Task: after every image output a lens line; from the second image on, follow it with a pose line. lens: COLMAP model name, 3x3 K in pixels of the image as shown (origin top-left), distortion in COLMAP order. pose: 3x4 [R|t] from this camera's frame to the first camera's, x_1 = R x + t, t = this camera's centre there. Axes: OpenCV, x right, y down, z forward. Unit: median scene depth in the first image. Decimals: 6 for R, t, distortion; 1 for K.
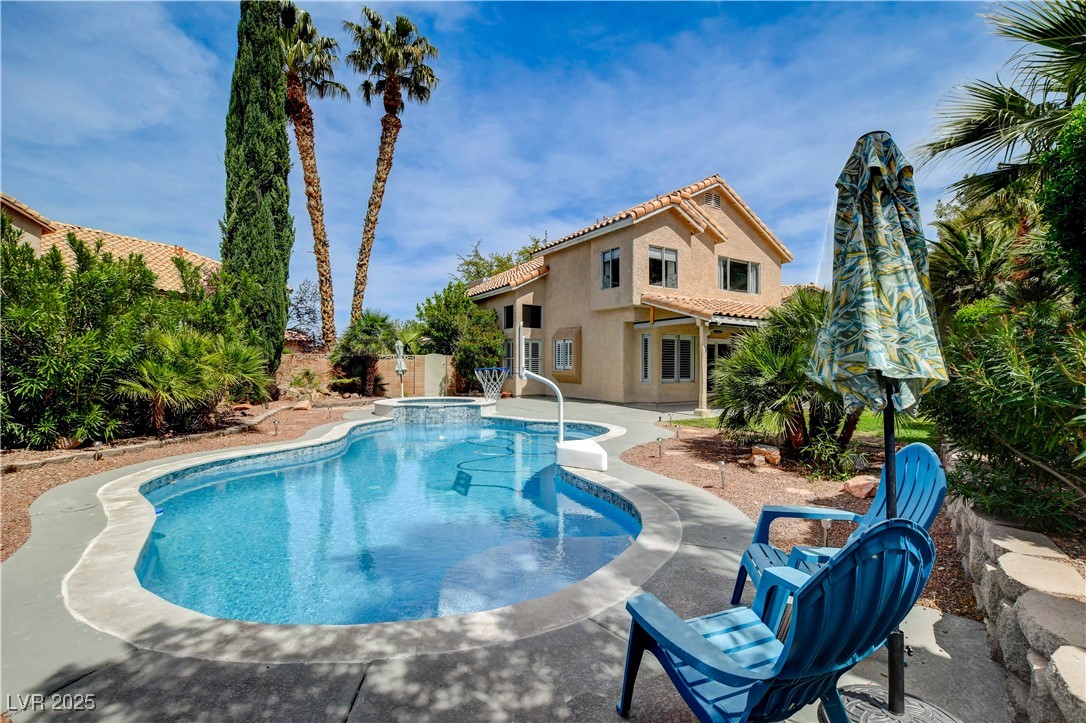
lens RADIAL K [[478.9, 0, 543.0], [0, 478.9, 361.5], [0, 0, 1]] dist [0.000982, 0.000019]
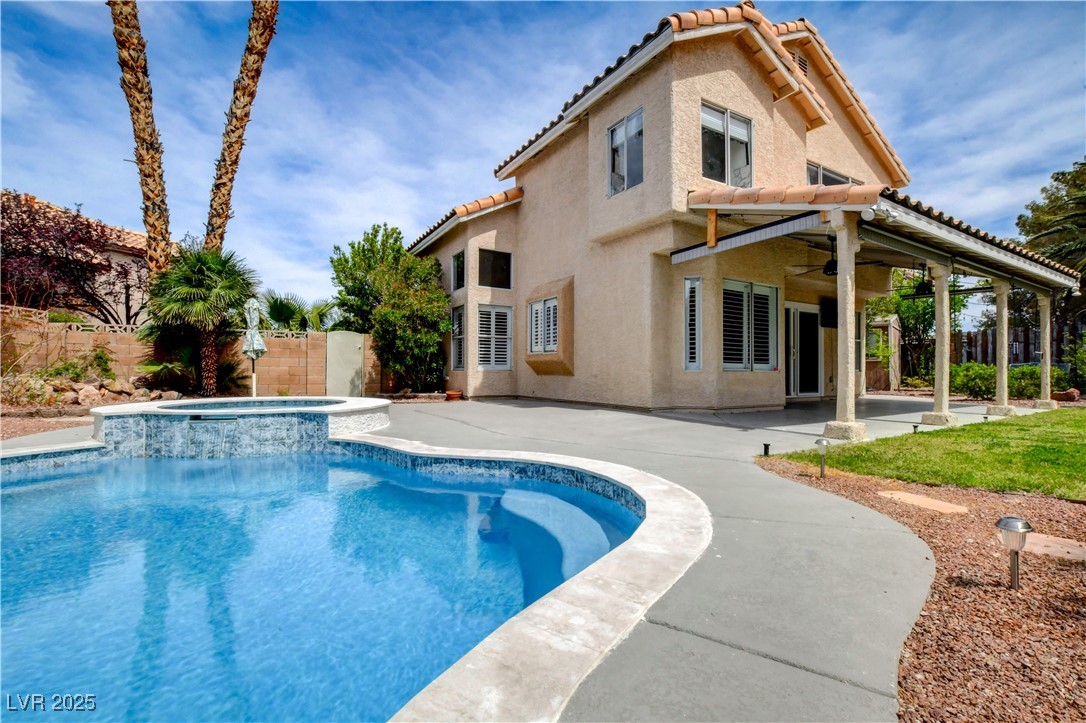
lens RADIAL K [[473.2, 0, 543.0], [0, 473.2, 361.5], [0, 0, 1]] dist [-0.001857, -0.000217]
pose [[0.999950, -0.000811, -0.009932, 0.050575], [0.000655, 0.999877, -0.015664, 0.039931], [0.009944, 0.015657, 0.999828, 0.443439]]
